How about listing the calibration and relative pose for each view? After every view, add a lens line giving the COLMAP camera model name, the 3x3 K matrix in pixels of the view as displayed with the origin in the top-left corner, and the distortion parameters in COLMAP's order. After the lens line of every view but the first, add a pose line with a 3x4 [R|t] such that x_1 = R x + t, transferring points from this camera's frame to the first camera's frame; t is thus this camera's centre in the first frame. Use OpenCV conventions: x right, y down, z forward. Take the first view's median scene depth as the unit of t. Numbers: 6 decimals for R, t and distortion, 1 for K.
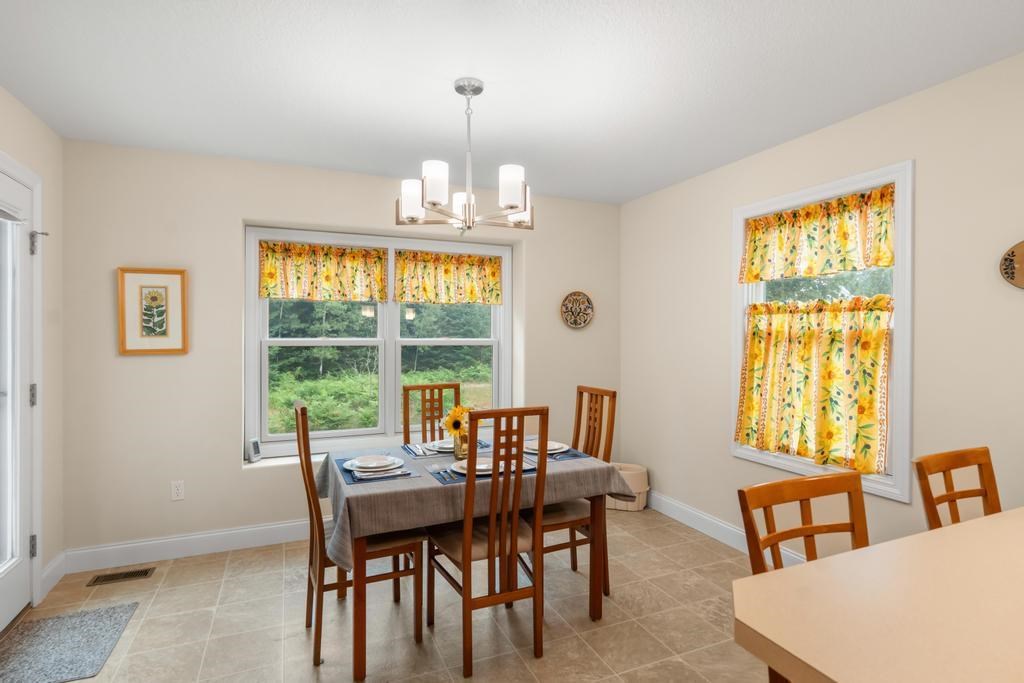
lens RADIAL K [[514.2, 0, 509.9], [0, 514.2, 341.4], [0, 0, 1]] dist [-0.019244, -0.001576]
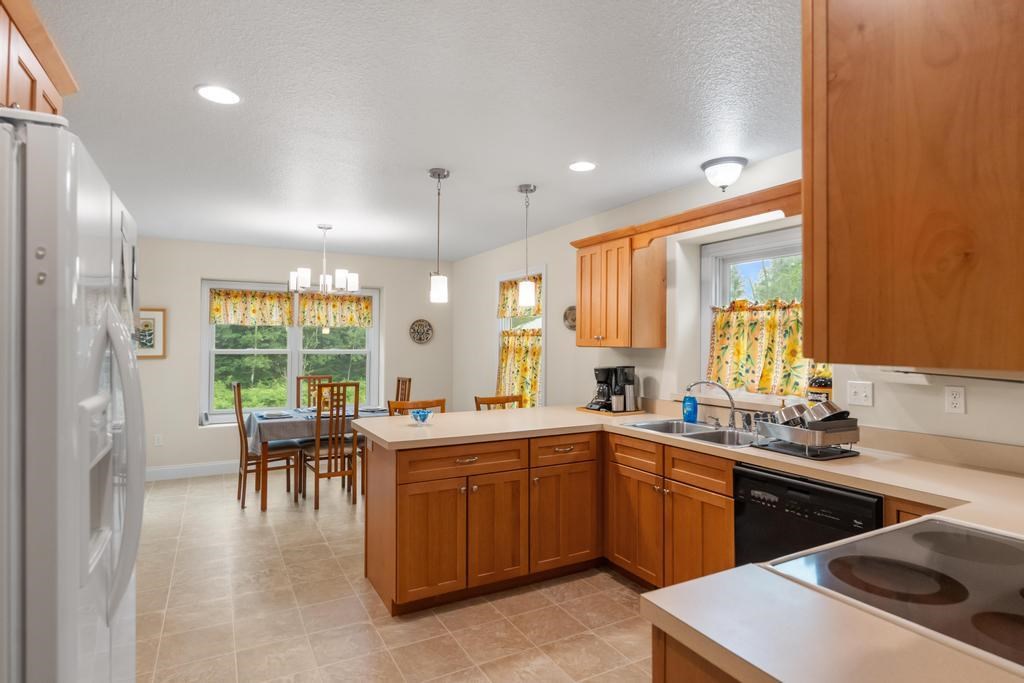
lens RADIAL K [[537.1, 0, 502.7], [0, 537.1, 339.2], [0, 0, 1]] dist [-0.004595, -0.000587]
pose [[0.996710, 0.003949, 0.080957, 0.287889], [-0.002154, 0.999750, -0.022250, -0.001701], [-0.081025, 0.022002, 0.996469, -0.741854]]
